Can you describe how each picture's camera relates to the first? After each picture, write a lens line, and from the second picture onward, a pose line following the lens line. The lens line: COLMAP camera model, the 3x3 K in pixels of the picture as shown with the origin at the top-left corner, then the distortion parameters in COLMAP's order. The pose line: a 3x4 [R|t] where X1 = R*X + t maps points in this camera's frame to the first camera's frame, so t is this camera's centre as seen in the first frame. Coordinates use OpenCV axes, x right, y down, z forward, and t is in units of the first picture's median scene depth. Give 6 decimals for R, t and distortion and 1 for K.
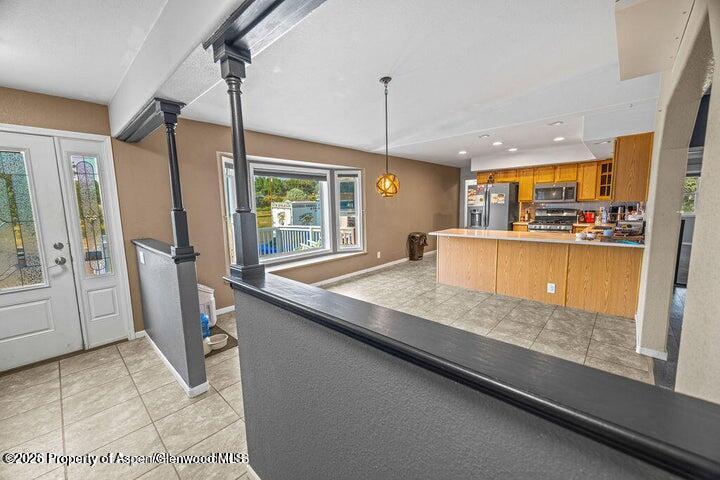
lens RADIAL K [[285.7, 0, 360.2], [0, 285.7, 237.8], [0, 0, 1]] dist [0.007825, -0.000047]
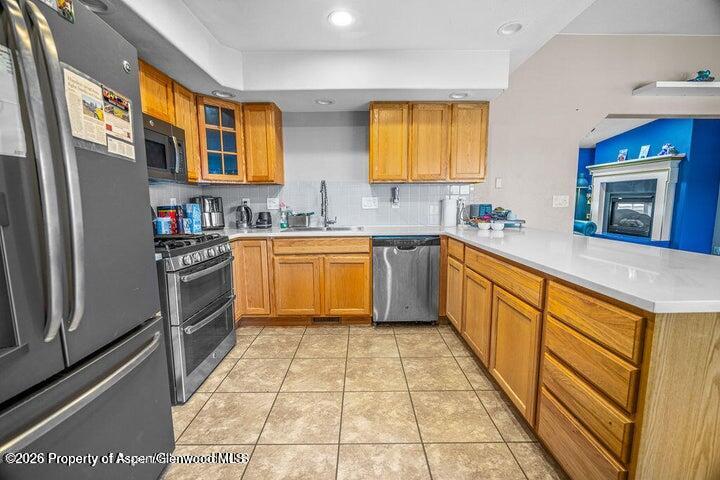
lens RADIAL K [[297.8, 0, 360.3], [0, 297.8, 238.4], [0, 0, 1]] dist [-0.014130, 0.000583]
pose [[-0.678188, -0.056539, 0.732710, 0.309061], [0.114017, 0.976868, 0.180912, -0.101061], [-0.725990, 0.206234, -0.656054, 1.153634]]
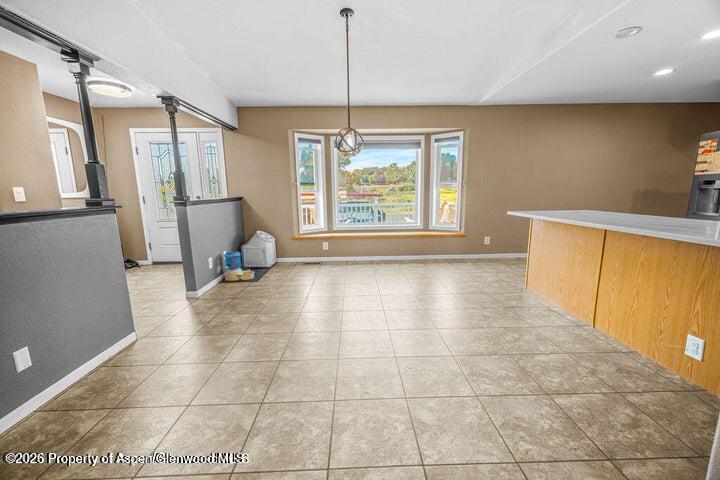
lens RADIAL K [[290.7, 0, 360.8], [0, 290.7, 238.2], [0, 0, 1]] dist [0.006066, -0.000088]
pose [[0.697523, 0.130464, -0.704585, 0.420124], [-0.086243, 0.991423, 0.098197, 0.006660], [0.711353, -0.007729, 0.702792, 0.223317]]
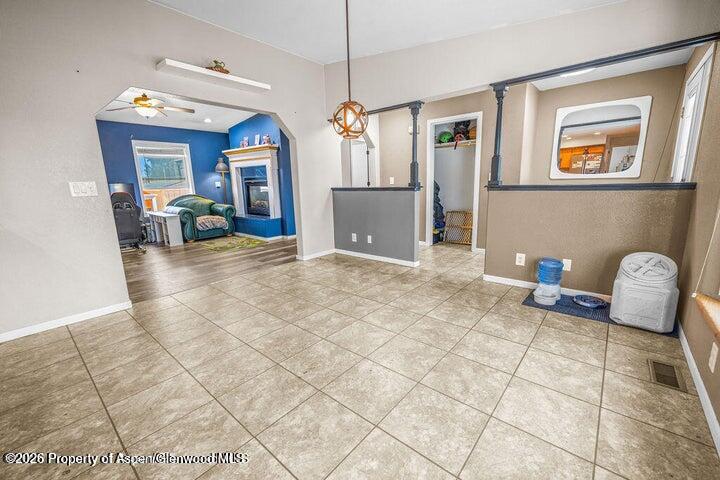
lens RADIAL K [[300.1, 0, 360.0], [0, 300.1, 240.0], [0, 0, 1]] dist [0.001905, 0.000059]
pose [[-0.998004, 0.055703, -0.029751, 0.059157], [0.043850, 0.950284, 0.308281, -0.071862], [0.045444, 0.306361, -0.950830, 0.960743]]
